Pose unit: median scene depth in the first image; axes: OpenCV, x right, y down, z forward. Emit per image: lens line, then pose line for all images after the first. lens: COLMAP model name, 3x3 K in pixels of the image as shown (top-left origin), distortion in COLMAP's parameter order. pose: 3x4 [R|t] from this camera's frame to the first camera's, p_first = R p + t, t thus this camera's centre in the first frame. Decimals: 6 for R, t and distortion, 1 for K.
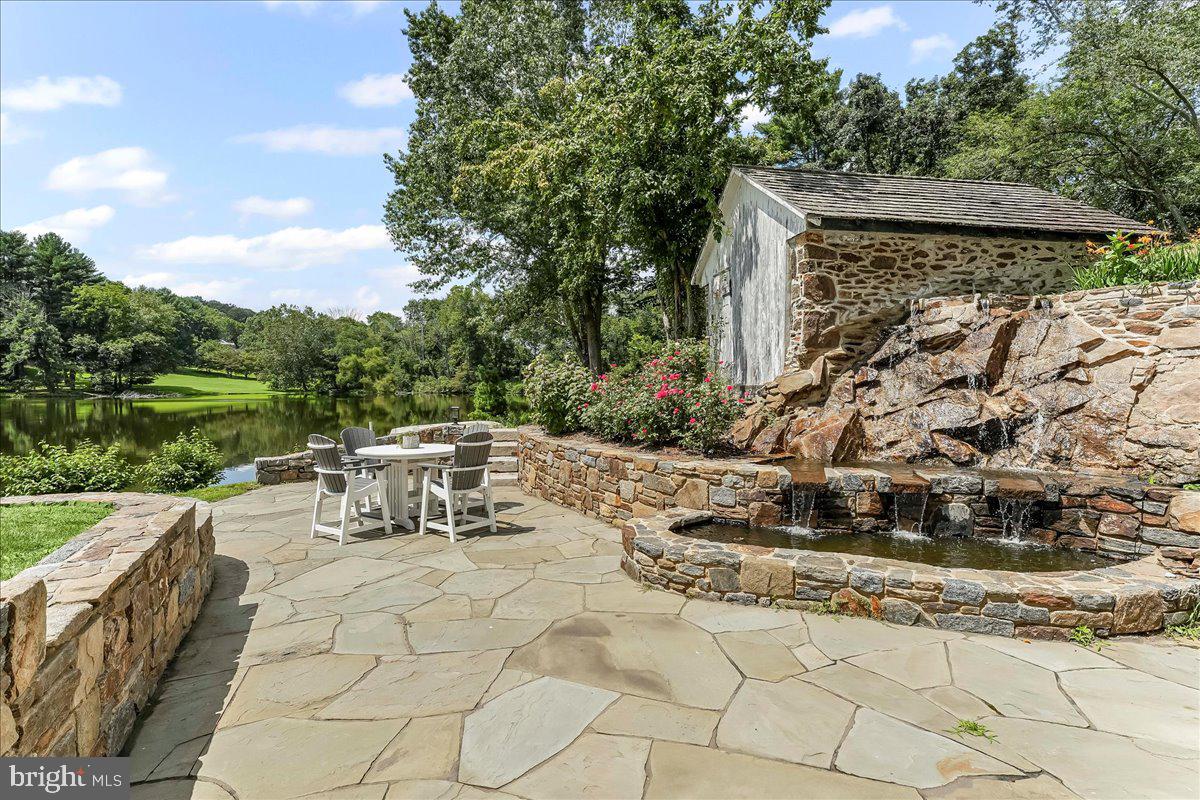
lens RADIAL K [[573.5, 0, 600.0], [0, 573.5, 400.0], [0, 0, 1]] dist [-0.003311, -0.000978]
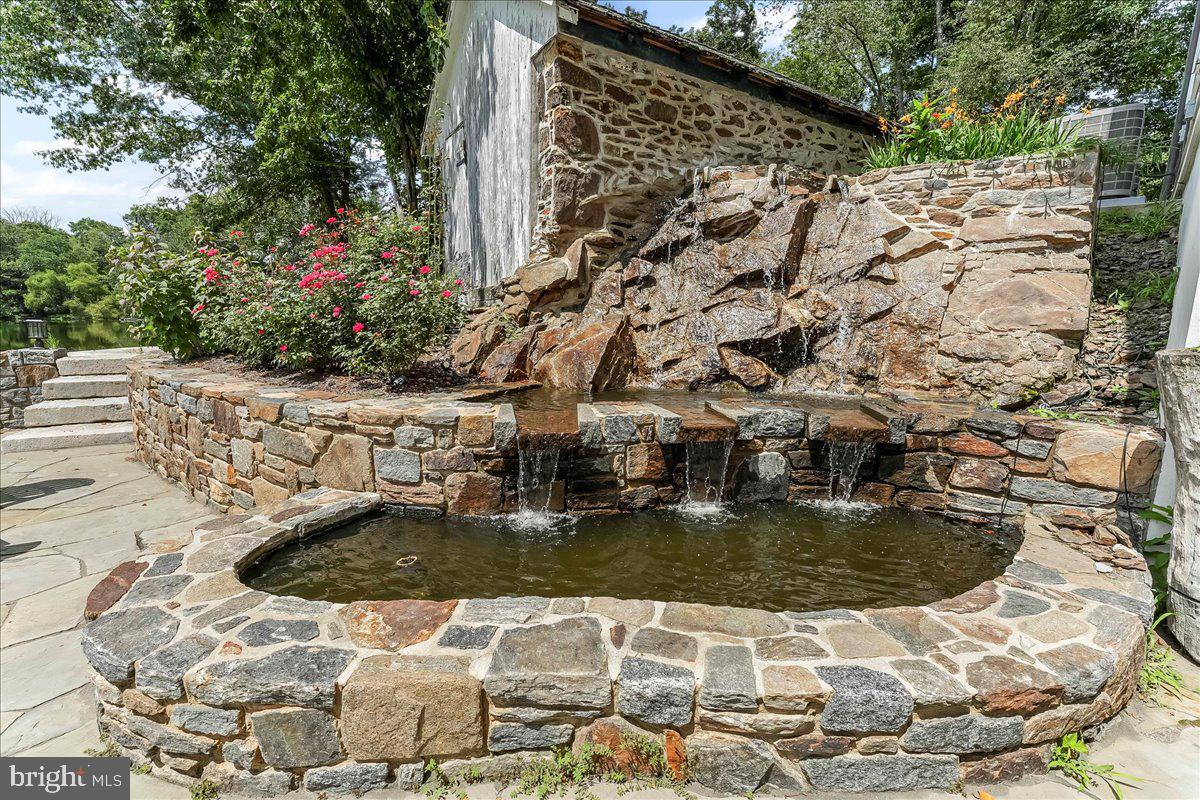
lens RADIAL K [[507.3, 0, 600.0], [0, 507.3, 400.0], [0, 0, 1]] dist [-0.008117, -0.000198]
pose [[0.927594, -0.042308, 0.371187, 0.199715], [-0.006973, 0.991433, 0.130429, 0.041423], [-0.373526, -0.123574, 0.919352, 0.464581]]
